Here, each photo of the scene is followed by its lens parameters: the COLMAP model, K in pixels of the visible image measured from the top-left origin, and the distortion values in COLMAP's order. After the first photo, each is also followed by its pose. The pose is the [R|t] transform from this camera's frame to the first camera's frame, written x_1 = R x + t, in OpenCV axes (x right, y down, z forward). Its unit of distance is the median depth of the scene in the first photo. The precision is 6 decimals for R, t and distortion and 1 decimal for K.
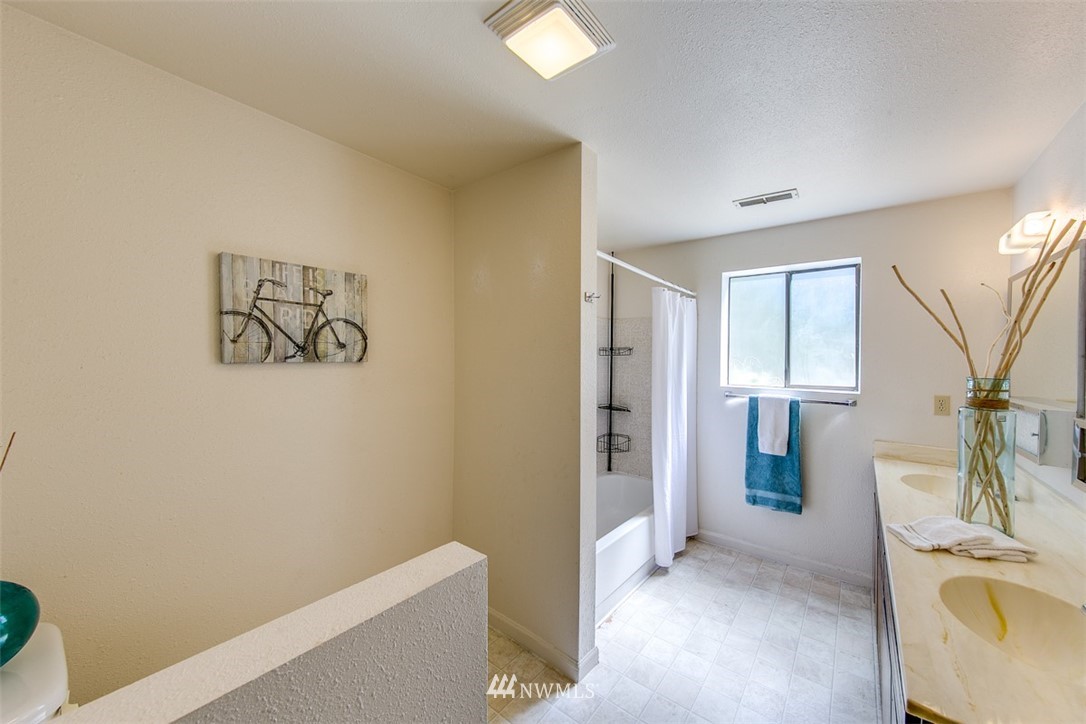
lens RADIAL K [[391.2, 0, 590.8], [0, 391.2, 359.6], [0, 0, 1]] dist [0.005512, 0.000085]
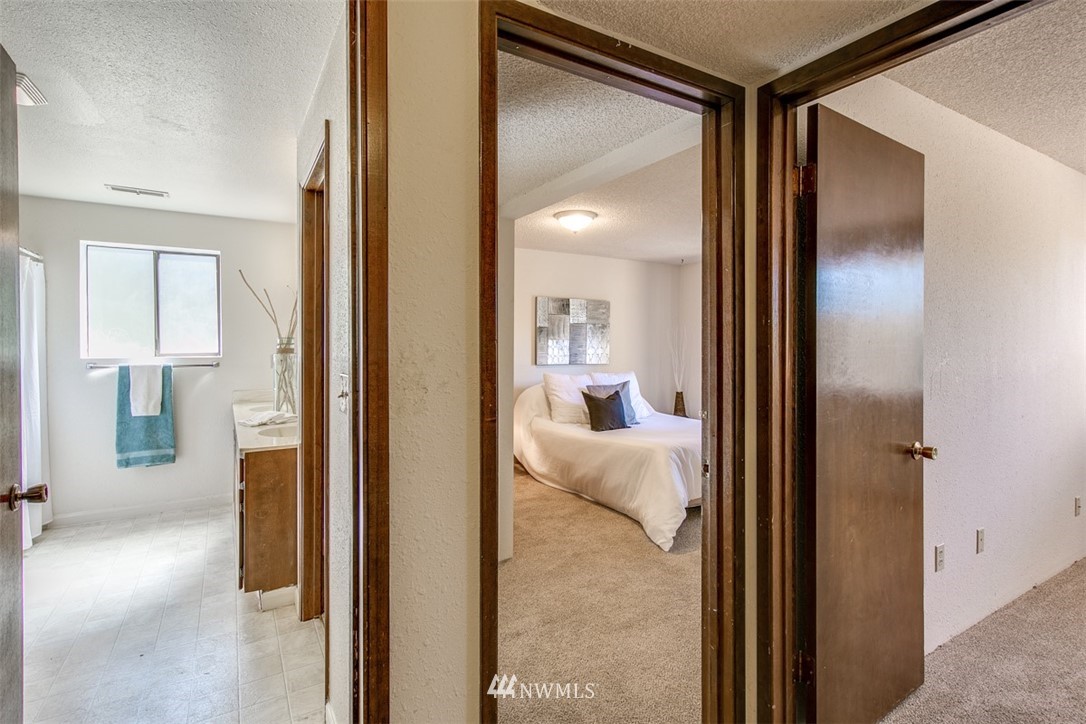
lens RADIAL K [[511.9, 0, 539.2], [0, 511.9, 344.4], [0, 0, 1]] dist [0.004796, 0.000212]
pose [[0.404887, -0.018101, 0.914187, -0.410370], [0.011004, 0.999828, 0.014923, 0.030335], [-0.914300, 0.004018, 0.405017, -0.605364]]
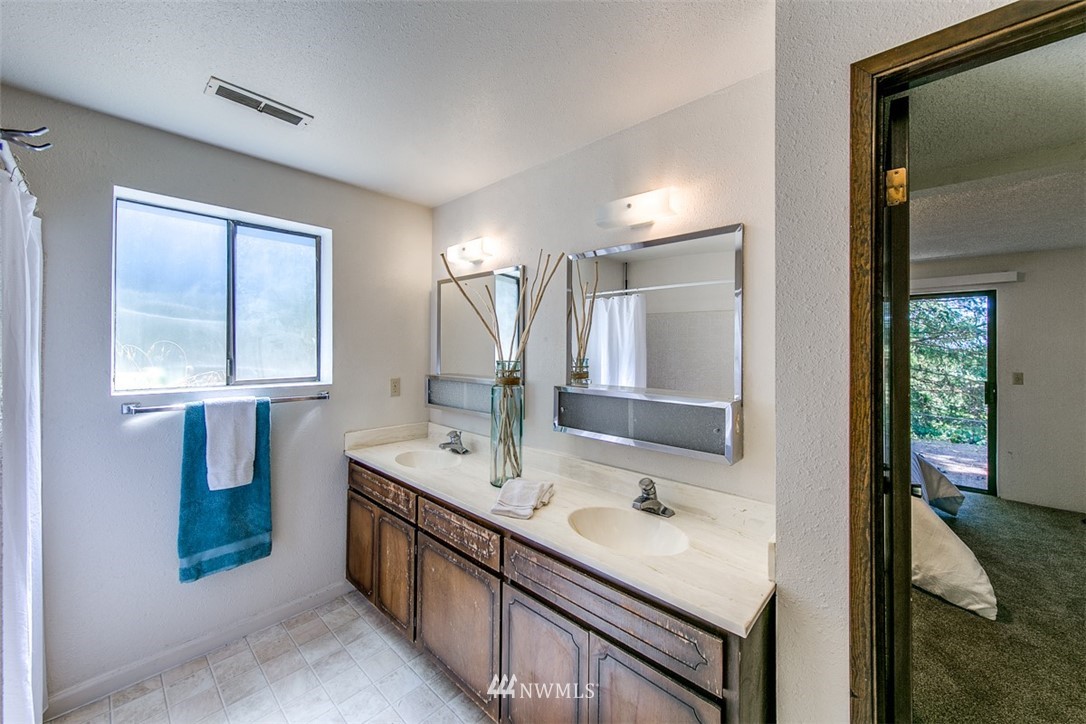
lens RADIAL K [[414.4, 0, 531.0], [0, 414.4, 343.3], [0, 0, 1]] dist [0.003647, -0.000194]
pose [[0.165659, -0.001879, 0.986181, -0.153417], [-0.001187, 0.999997, 0.002105, -0.006814], [-0.986182, -0.001520, 0.165656, 0.377054]]
